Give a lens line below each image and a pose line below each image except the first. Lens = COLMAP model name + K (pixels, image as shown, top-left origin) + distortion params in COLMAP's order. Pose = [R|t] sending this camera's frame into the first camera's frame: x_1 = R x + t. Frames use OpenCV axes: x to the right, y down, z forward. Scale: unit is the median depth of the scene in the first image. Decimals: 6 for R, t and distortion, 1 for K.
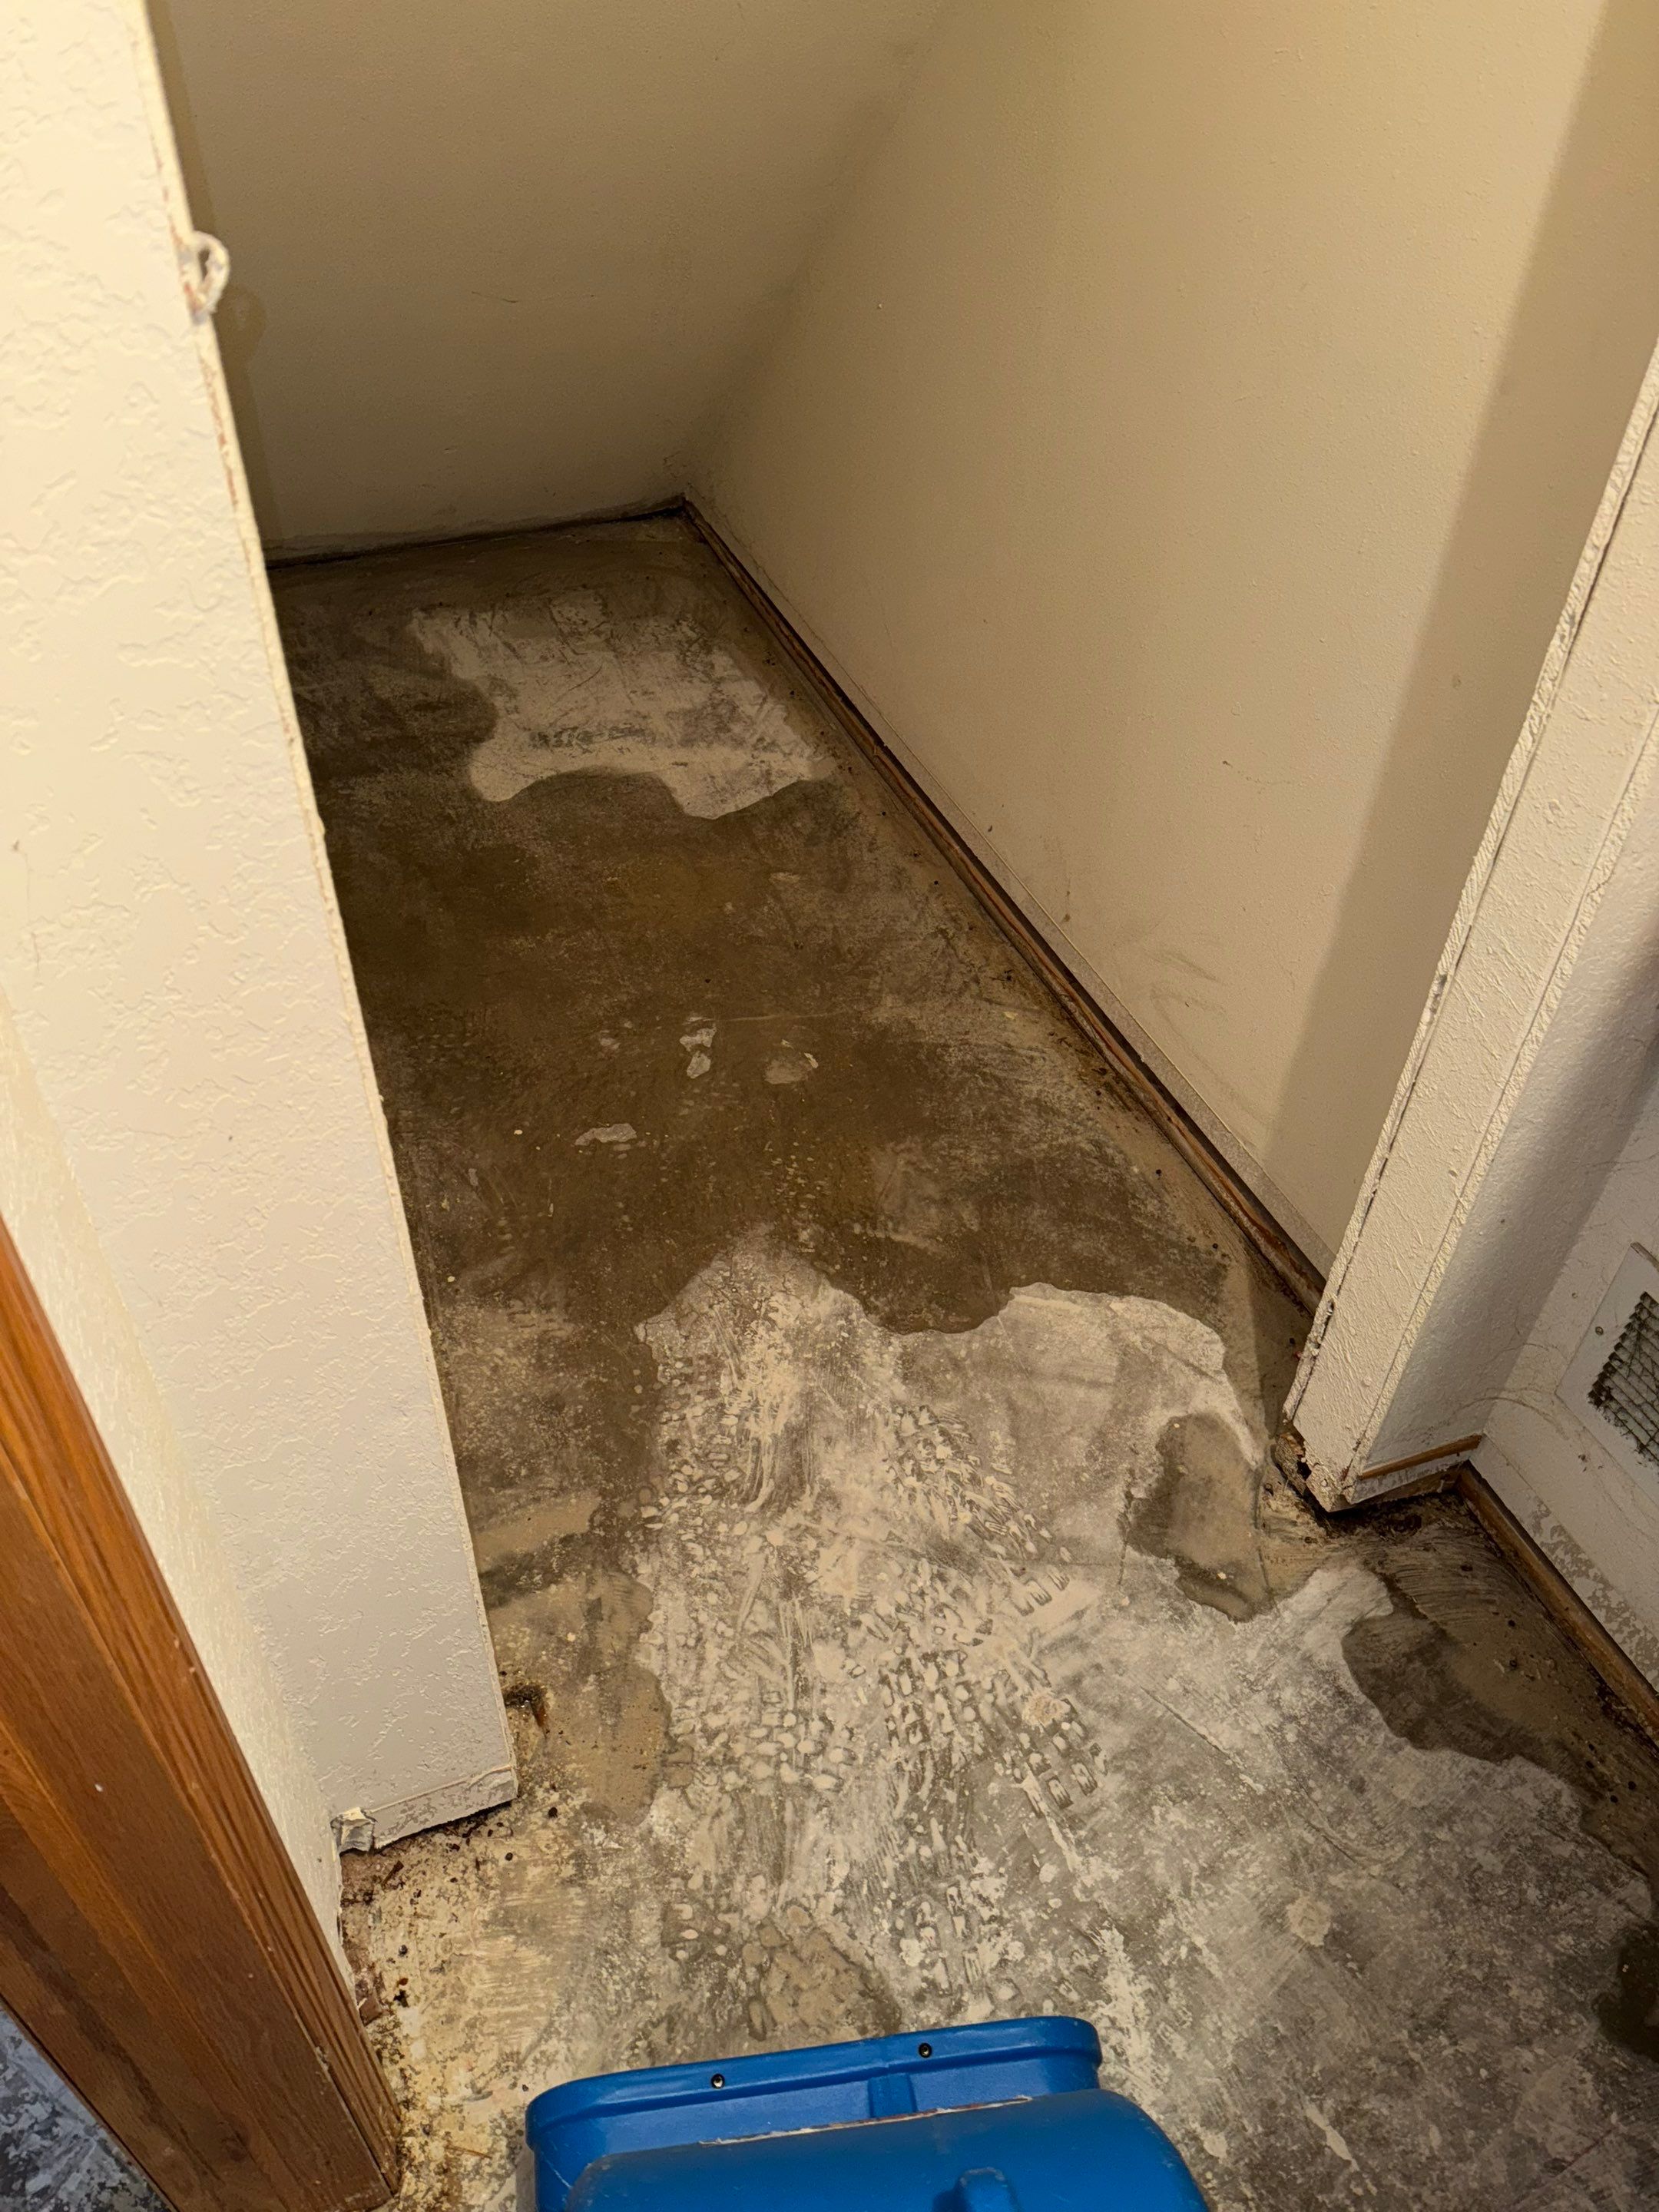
lens RADIAL K [[1566.0, 0, 808.0], [0, 1566.0, 1104.6], [0, 0, 1]] dist [0.025296, -0.035854]
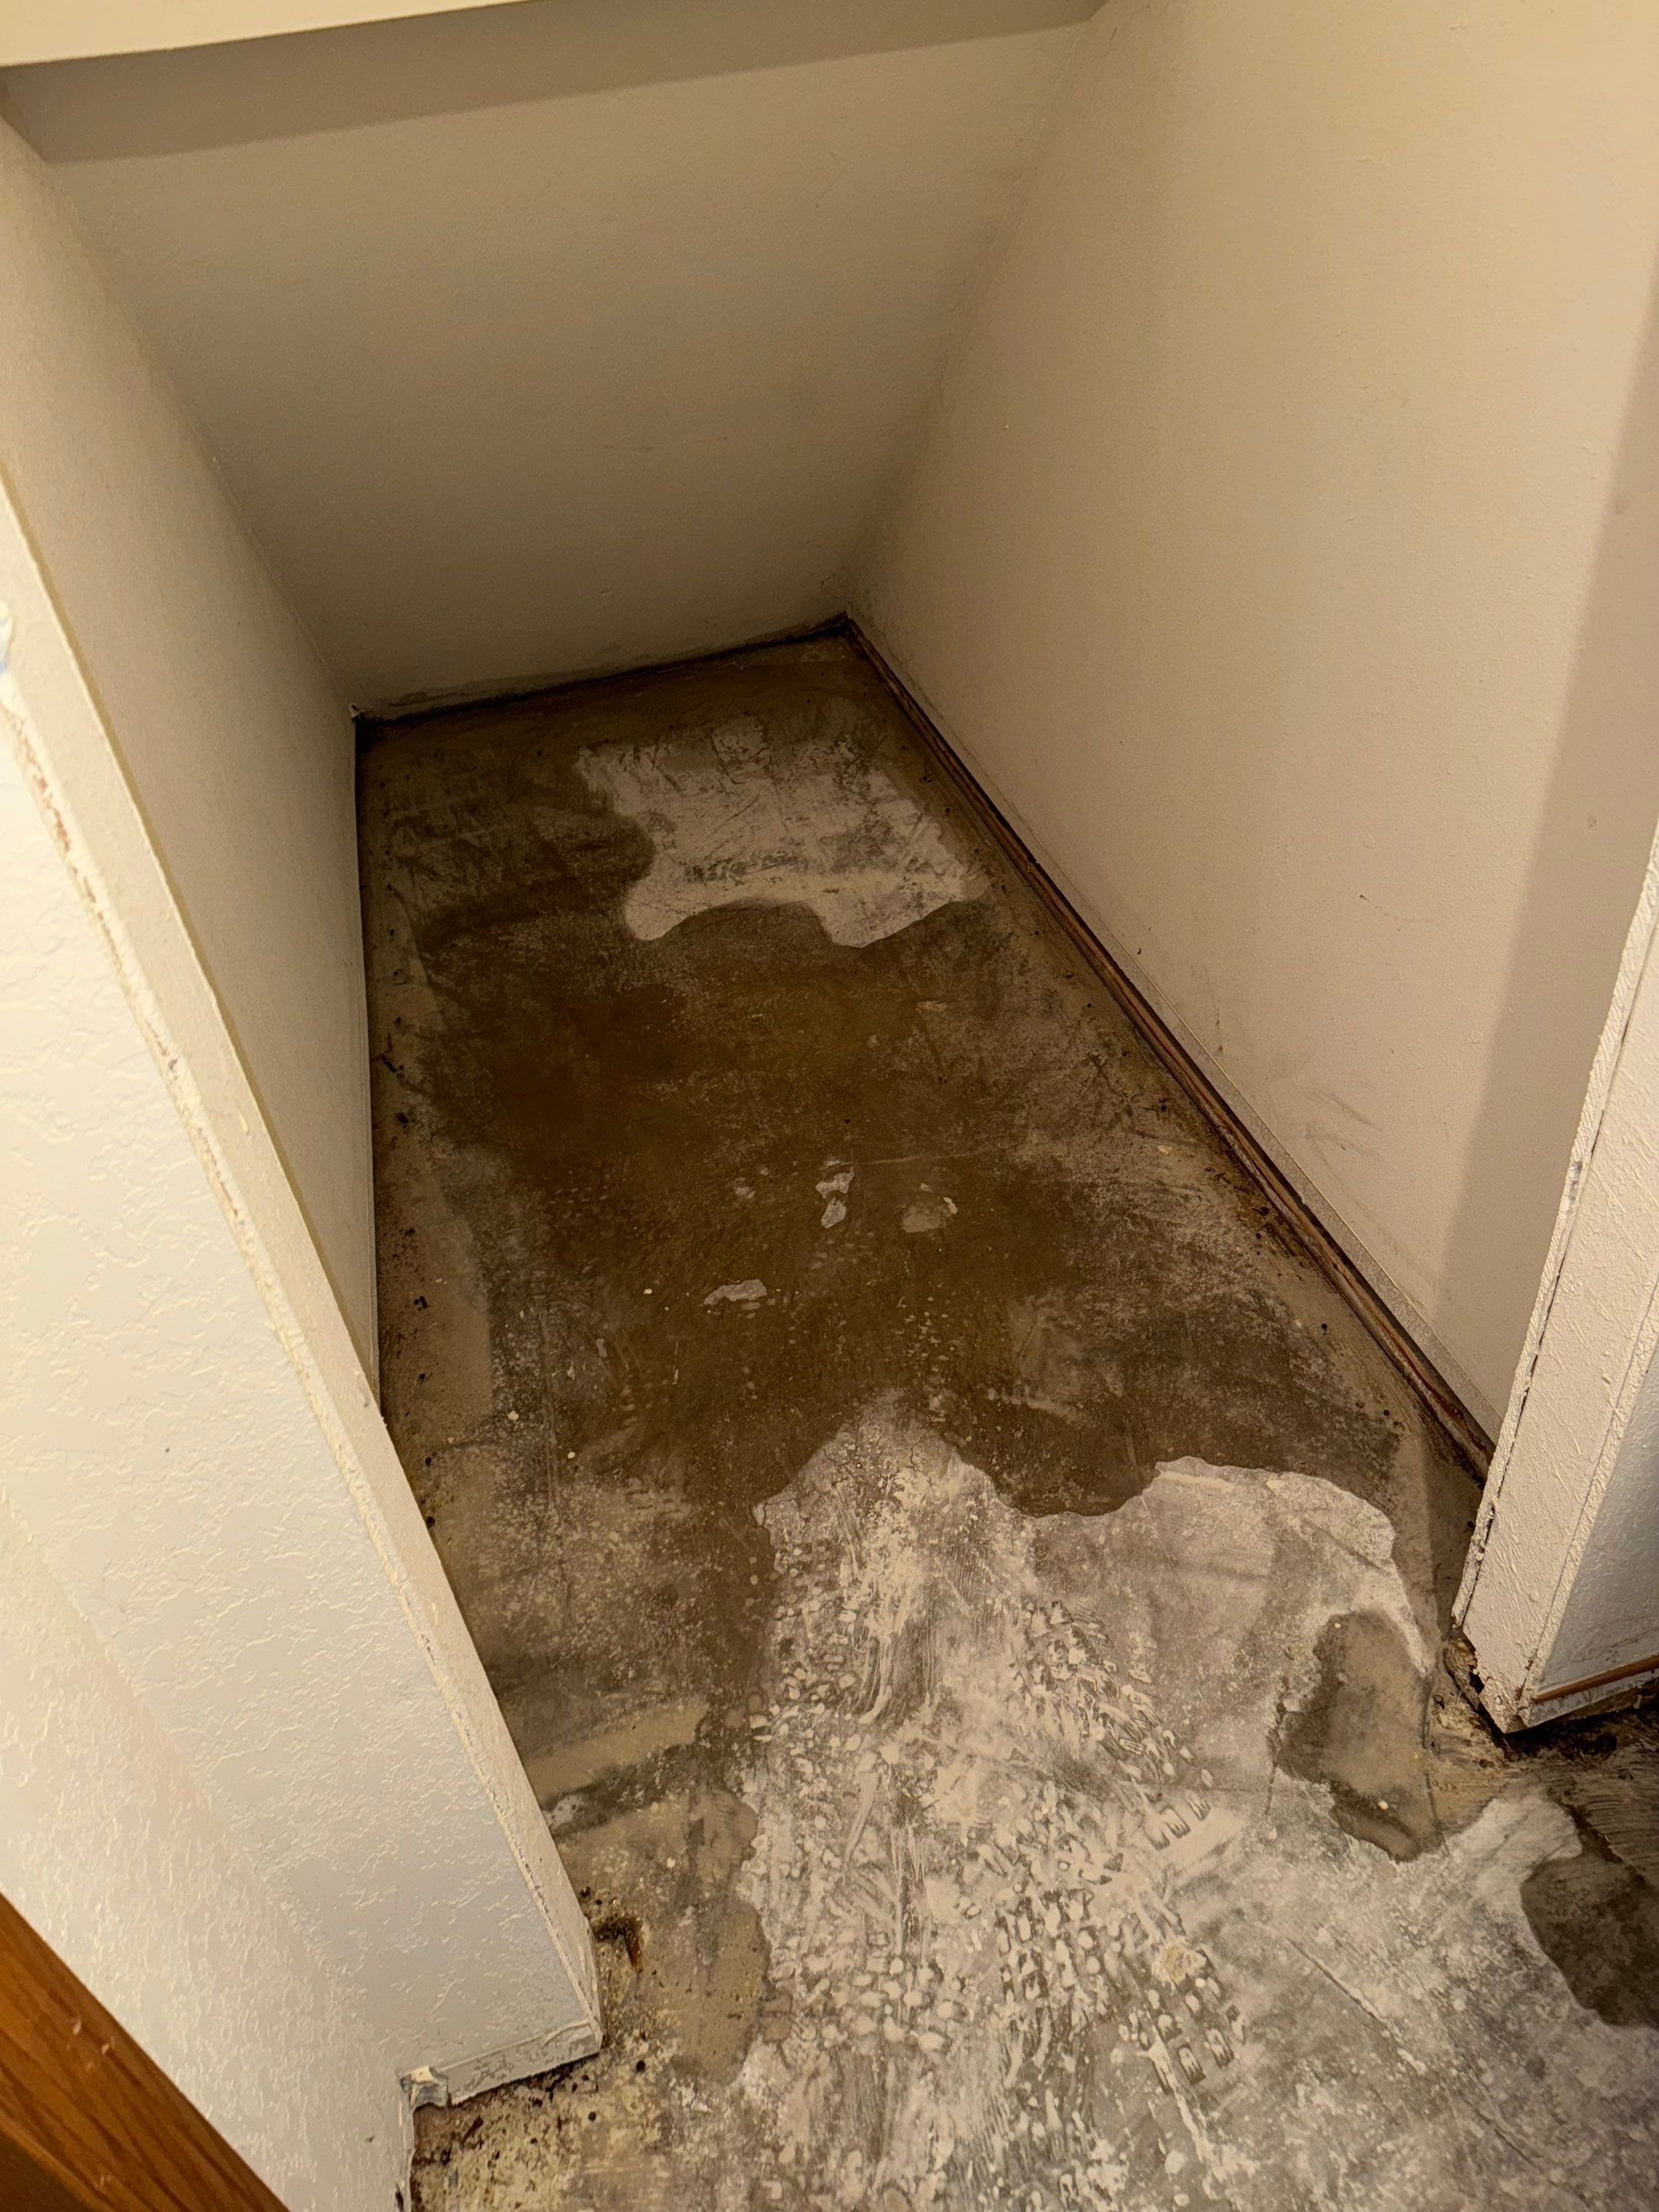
lens RADIAL K [[1566.0, 0, 854.8], [0, 1566.0, 1104.3], [0, 0, 1]] dist [0.025296, -0.035854]
pose [[0.991704, -0.032899, -0.124258, 0.097480], [0.027734, 0.998687, -0.043072, -0.077788], [0.125512, 0.039268, 0.991315, 0.058750]]
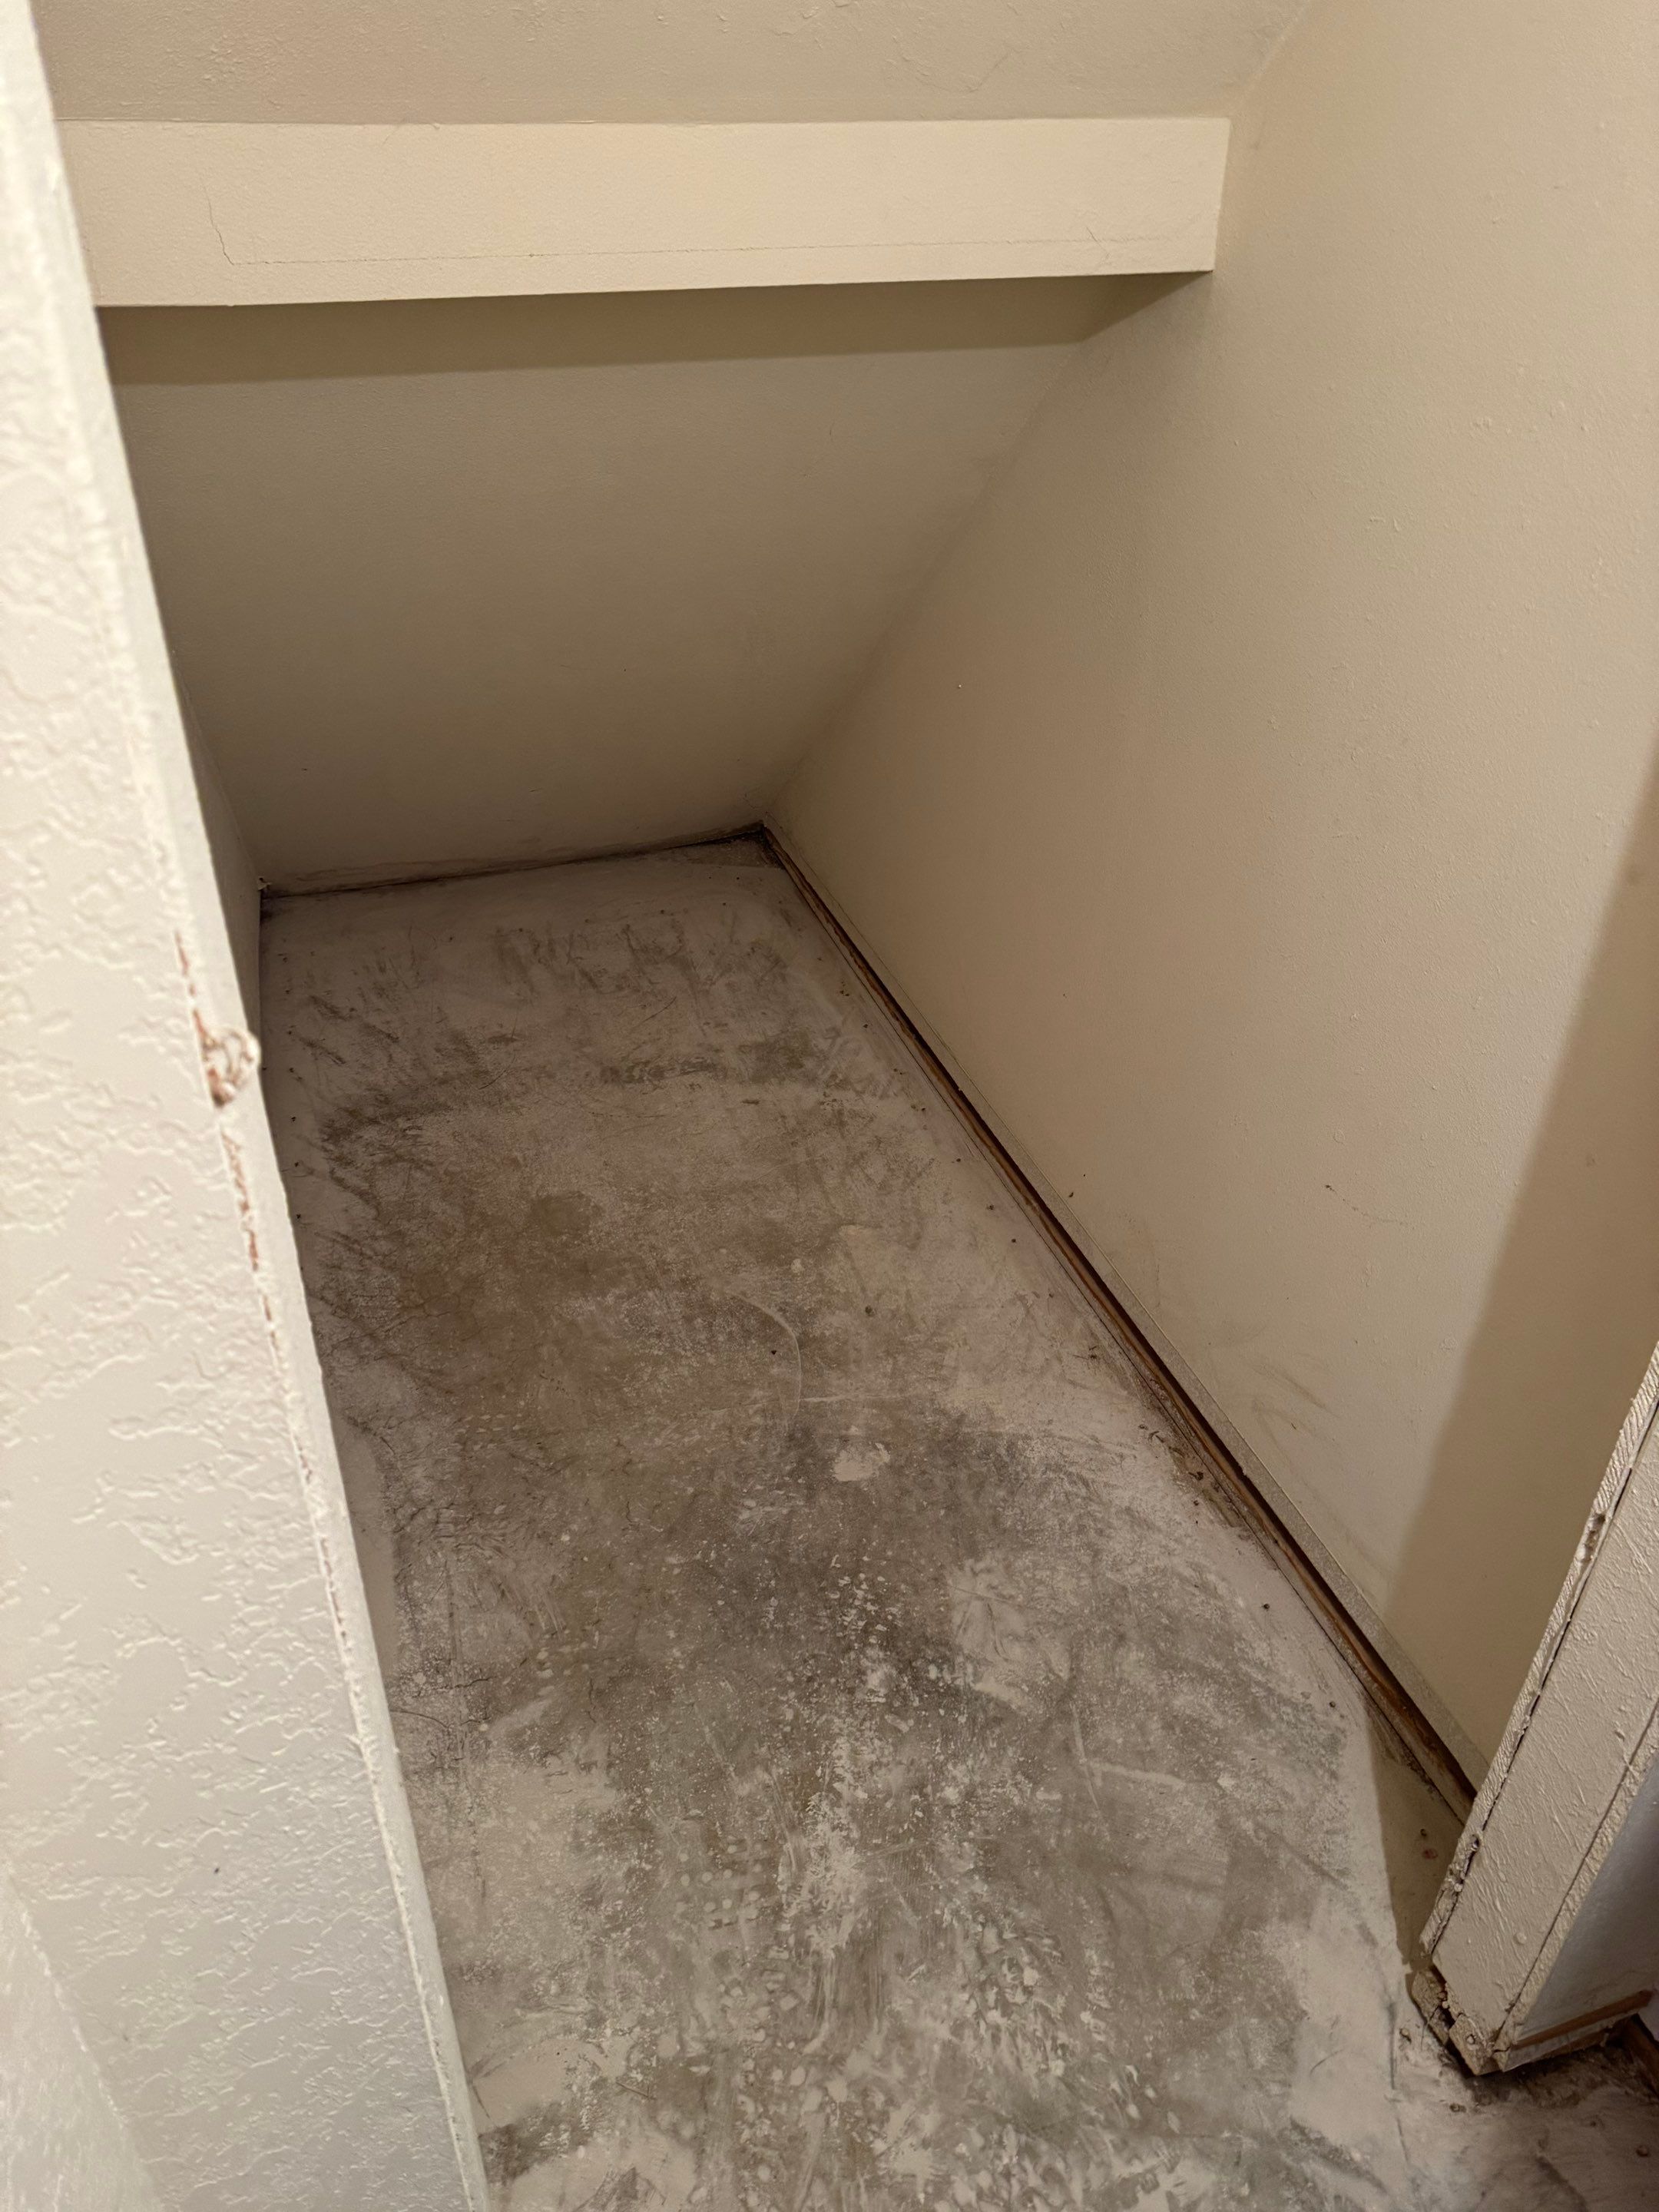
lens RADIAL K [[1566.0, 0, 822.0], [0, 1566.0, 1083.1], [0, 0, 1]] dist [0.025296, -0.035854]
pose [[0.999359, 0.015051, -0.032495, -0.010472], [-0.019744, 0.988595, -0.149296, -0.161361], [0.029877, 0.149842, 0.988258, 0.059428]]
